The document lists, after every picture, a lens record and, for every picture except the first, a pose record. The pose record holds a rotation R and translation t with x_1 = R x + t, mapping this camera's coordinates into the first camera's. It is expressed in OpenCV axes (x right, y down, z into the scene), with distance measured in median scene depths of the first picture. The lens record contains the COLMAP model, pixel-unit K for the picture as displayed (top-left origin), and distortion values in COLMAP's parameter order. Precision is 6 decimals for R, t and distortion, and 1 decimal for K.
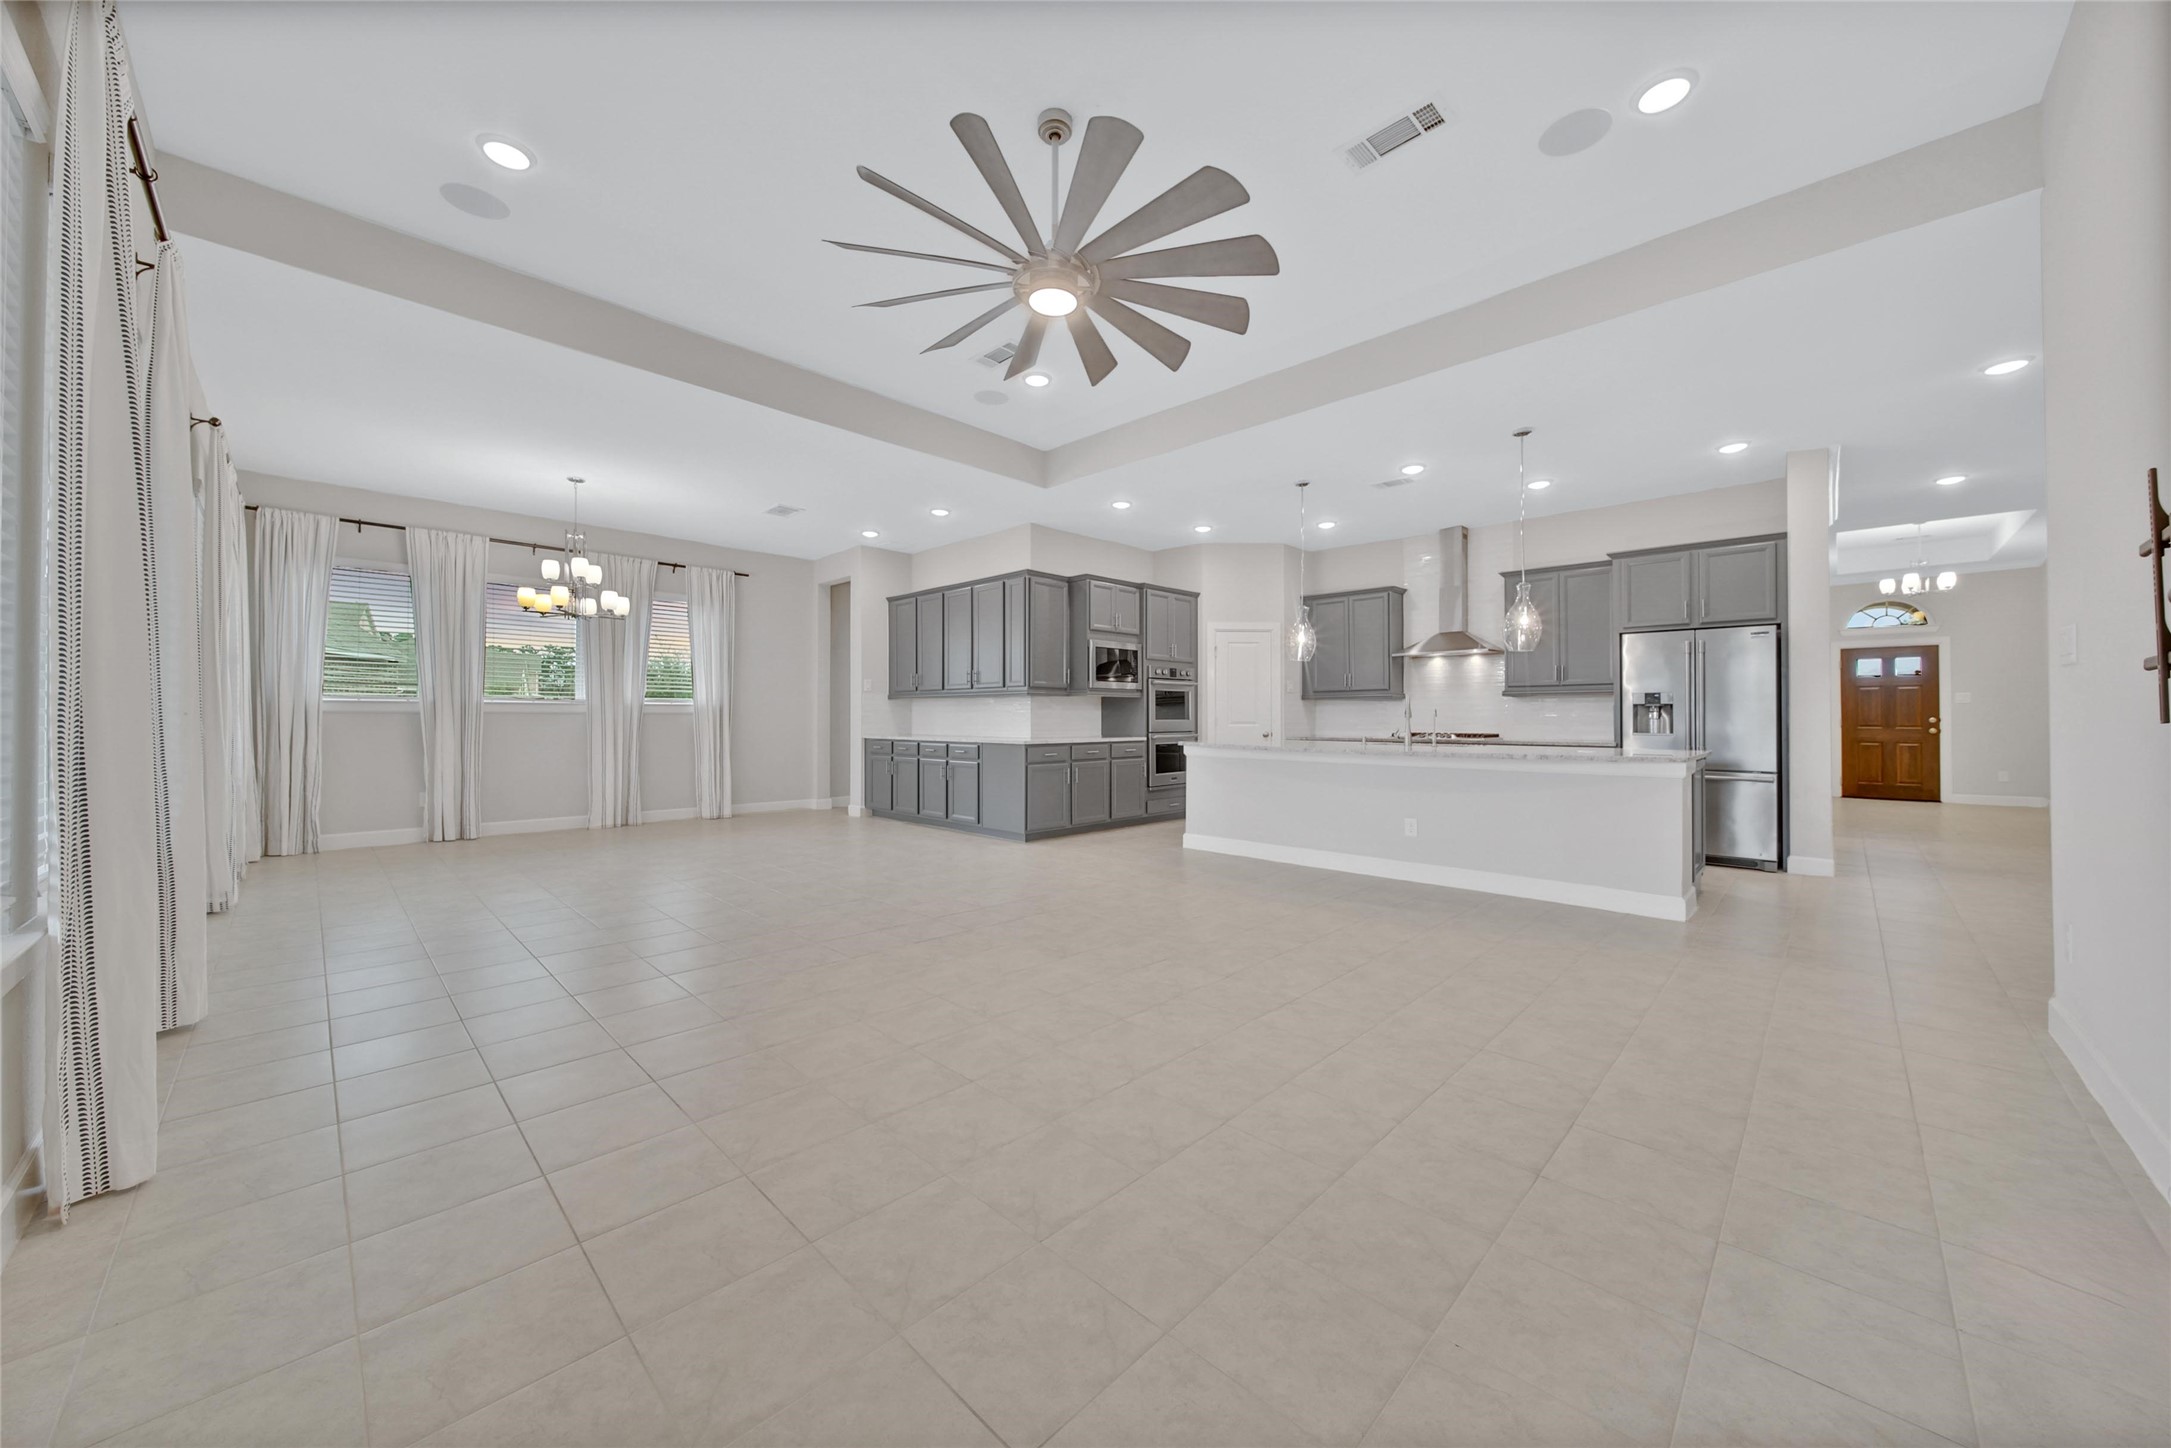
lens RADIAL K [[773.2, 0, 1080.4], [0, 773.2, 710.5], [0, 0, 1]] dist [0.001185, -0.000932]
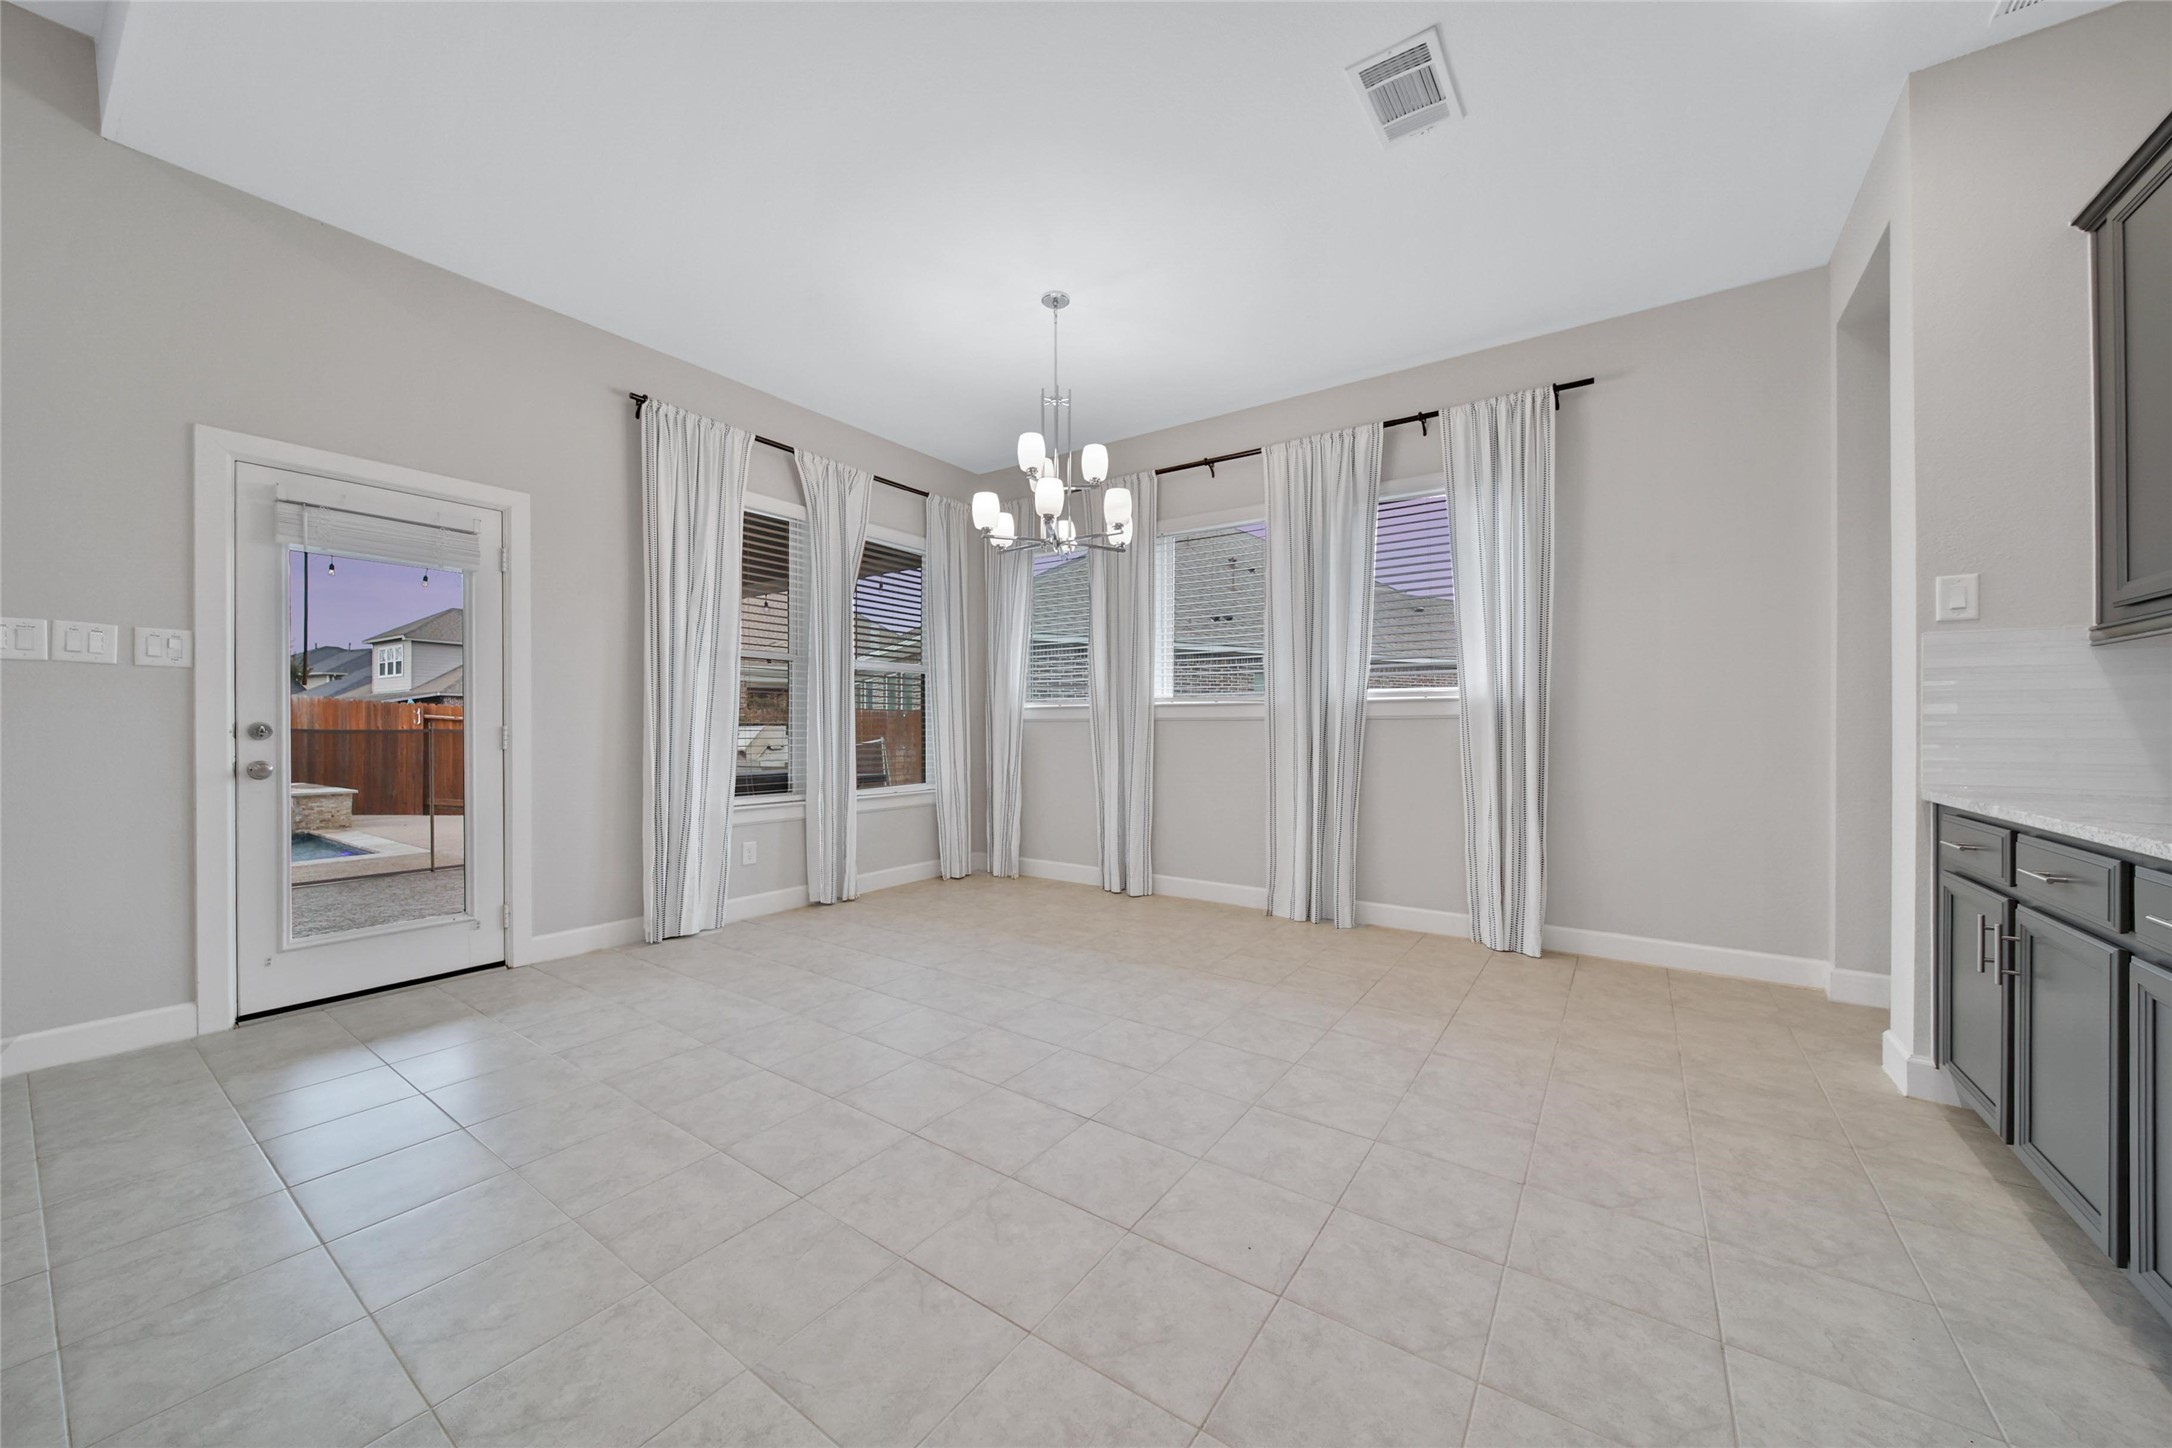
lens RADIAL K [[773.6, 0, 1086.2], [0, 773.6, 729.1], [0, 0, 1]] dist [0.001185, -0.000932]
pose [[0.152379, 0.000545, -0.988322, -0.067818], [0.012110, 0.999924, 0.002419, 0.007789], [0.988248, -0.012337, 0.152361, 0.715726]]
